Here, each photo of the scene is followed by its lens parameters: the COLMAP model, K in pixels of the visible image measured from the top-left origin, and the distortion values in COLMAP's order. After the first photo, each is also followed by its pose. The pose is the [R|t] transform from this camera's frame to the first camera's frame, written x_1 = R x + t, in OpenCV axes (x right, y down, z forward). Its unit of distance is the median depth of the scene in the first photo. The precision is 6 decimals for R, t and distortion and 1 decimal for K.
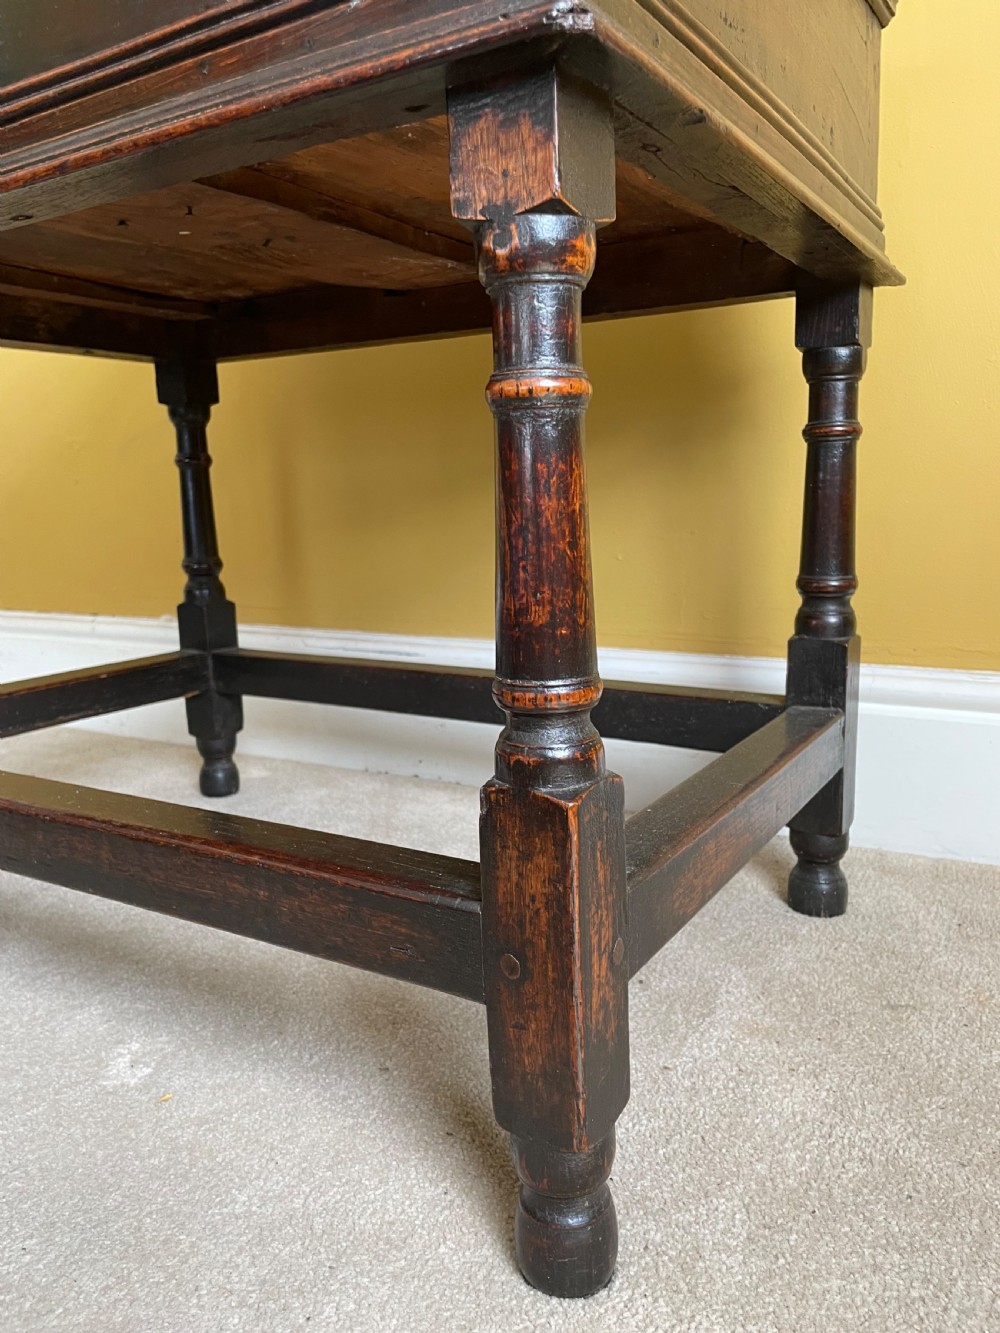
lens RADIAL K [[1013.8, 0, 500.1], [0, 1013.8, 673.9], [0, 0, 1]] dist [0.087109, -0.129418]
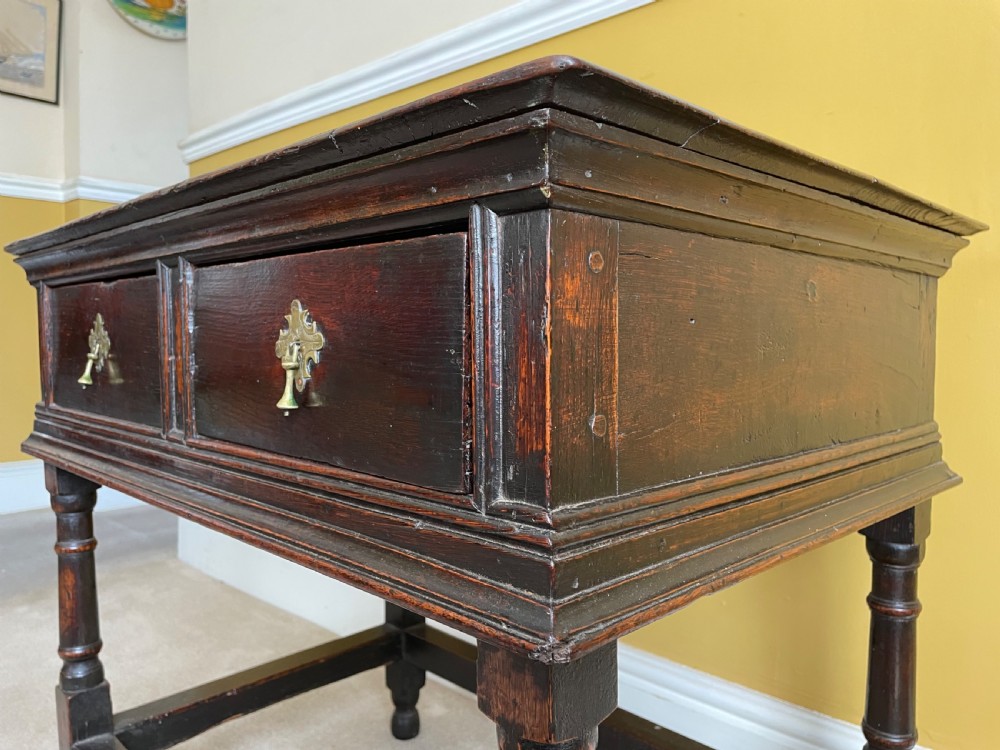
lens RADIAL K [[760.5, 0, 500.0], [0, 760.5, 375.0], [0, 0, 1]] dist [0.087109, -0.129418]
pose [[0.971411, 0.038911, -0.234195, 0.086856], [-0.067995, 0.990752, -0.117420, -0.358811], [0.227460, 0.129987, 0.965073, 0.029584]]
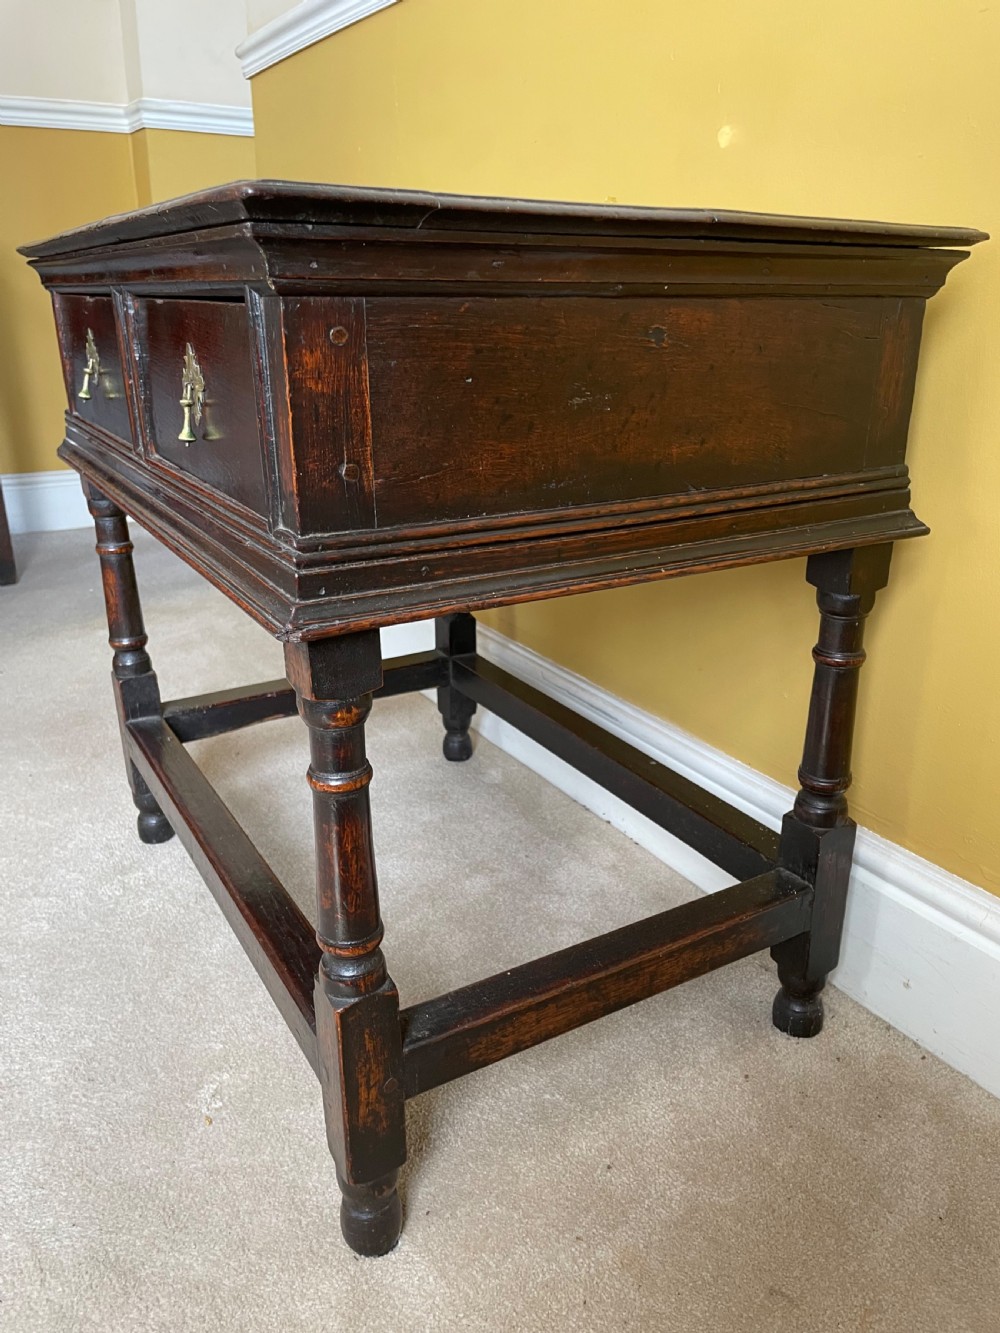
lens RADIAL K [[1013.8, 0, 500.1], [0, 1013.8, 673.9], [0, 0, 1]] dist [0.087109, -0.129418]
pose [[0.884111, 0.189396, -0.427173, 0.476786], [-0.107066, 0.971962, 0.209347, -0.409458], [0.454845, -0.139350, 0.879601, -0.150890]]
